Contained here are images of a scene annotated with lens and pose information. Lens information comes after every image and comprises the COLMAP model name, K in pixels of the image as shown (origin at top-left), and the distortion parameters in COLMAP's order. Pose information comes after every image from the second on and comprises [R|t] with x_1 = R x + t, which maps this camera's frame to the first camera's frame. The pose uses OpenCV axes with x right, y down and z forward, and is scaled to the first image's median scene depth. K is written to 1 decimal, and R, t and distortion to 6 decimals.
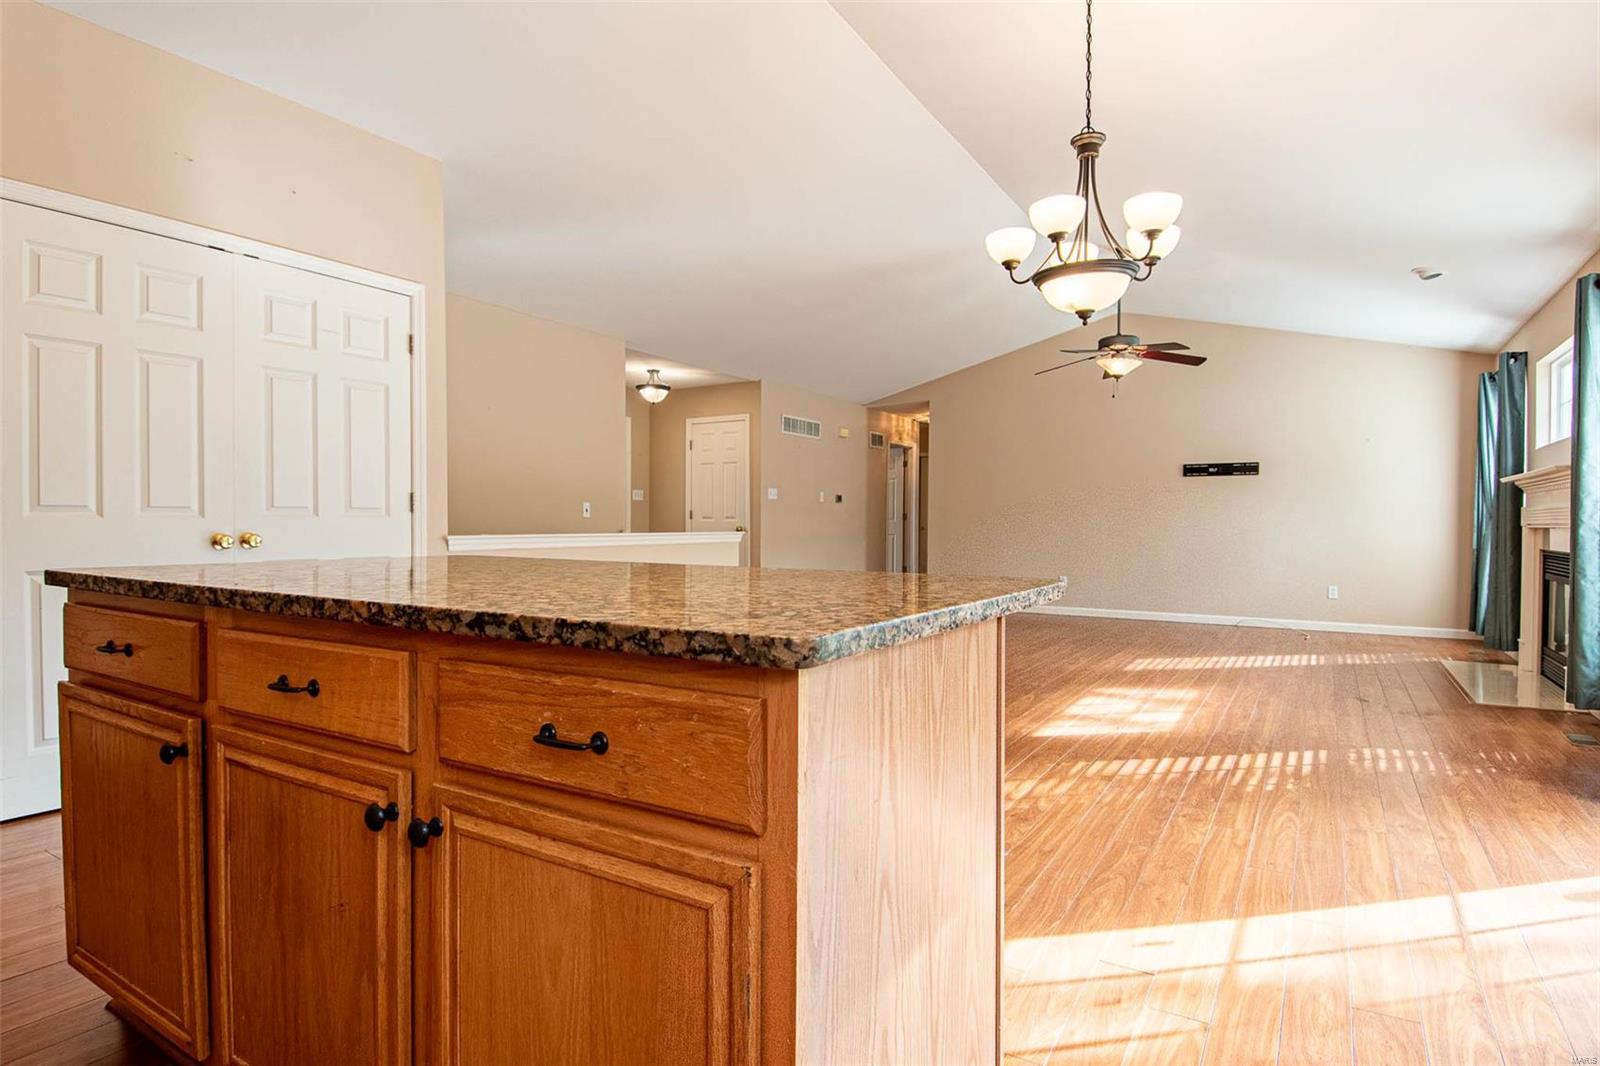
lens RADIAL K [[844.6, 0, 811.5], [0, 844.6, 522.7], [0, 0, 1]] dist [0.016190, -0.024939]
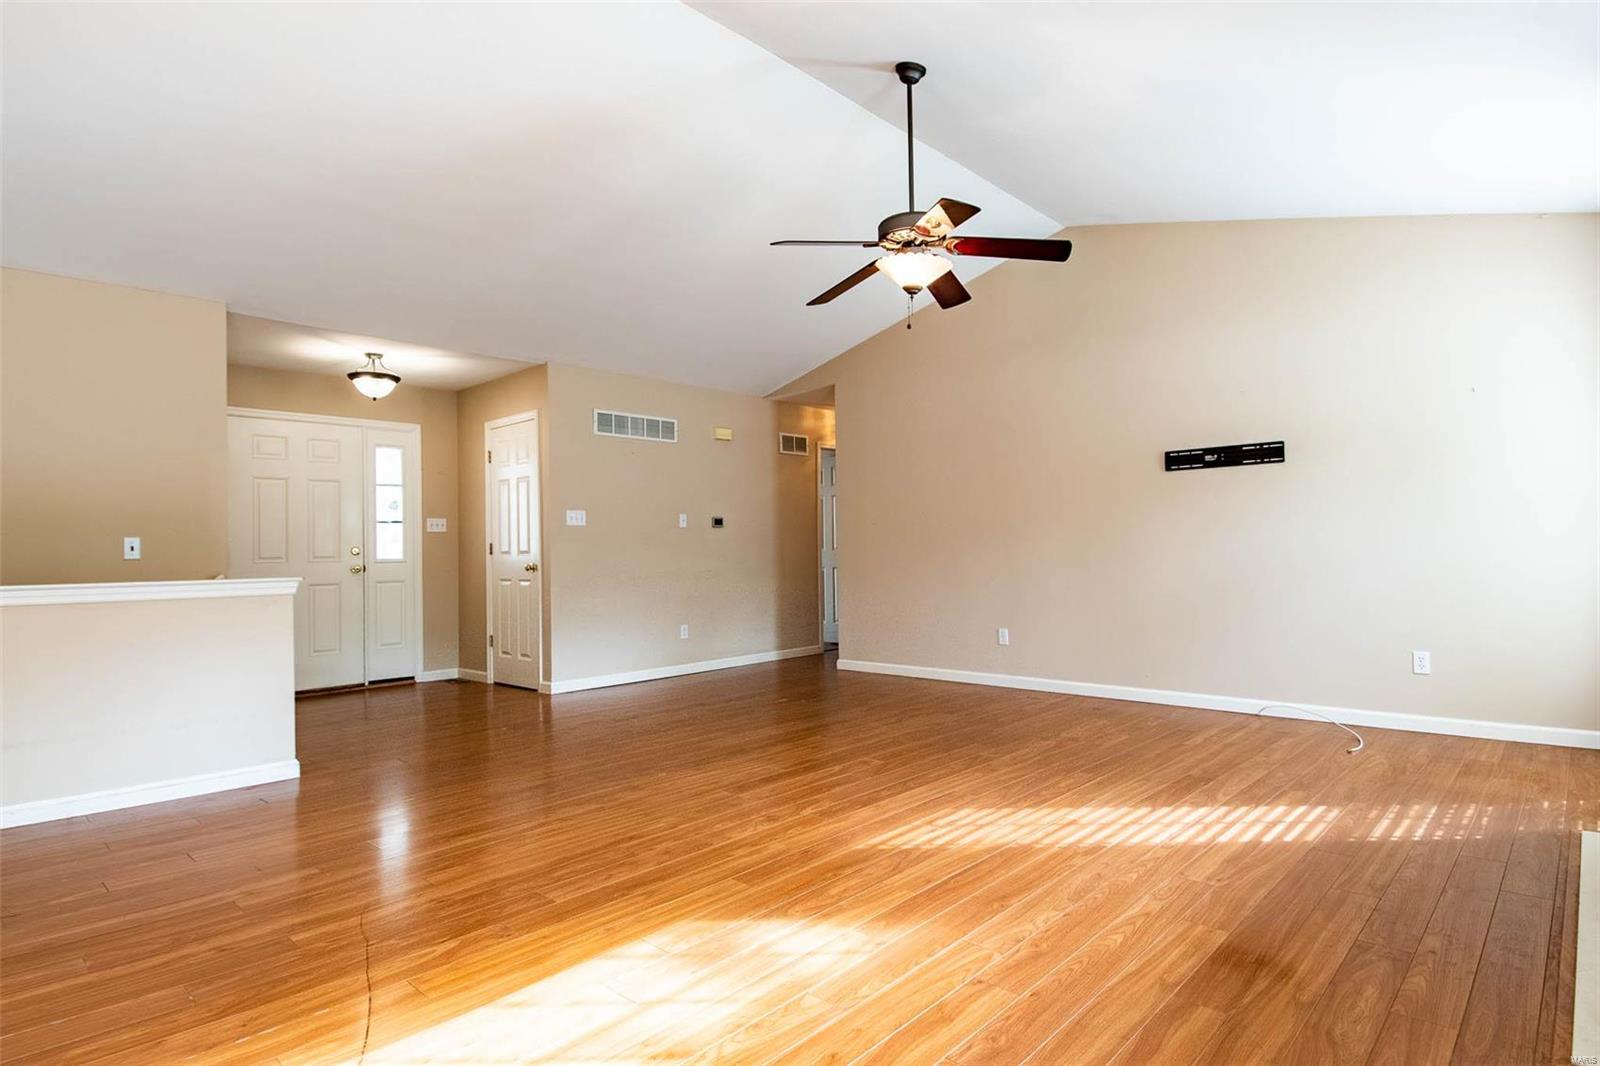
lens RADIAL K [[844.6, 0, 798.0], [0, 844.6, 539.6], [0, 0, 1]] dist [0.016190, -0.024939]
pose [[0.979612, -0.024062, -0.199451, 0.288049], [0.021326, 0.999647, -0.015853, 0.000100], [0.199762, 0.011276, 0.979779, 0.323439]]
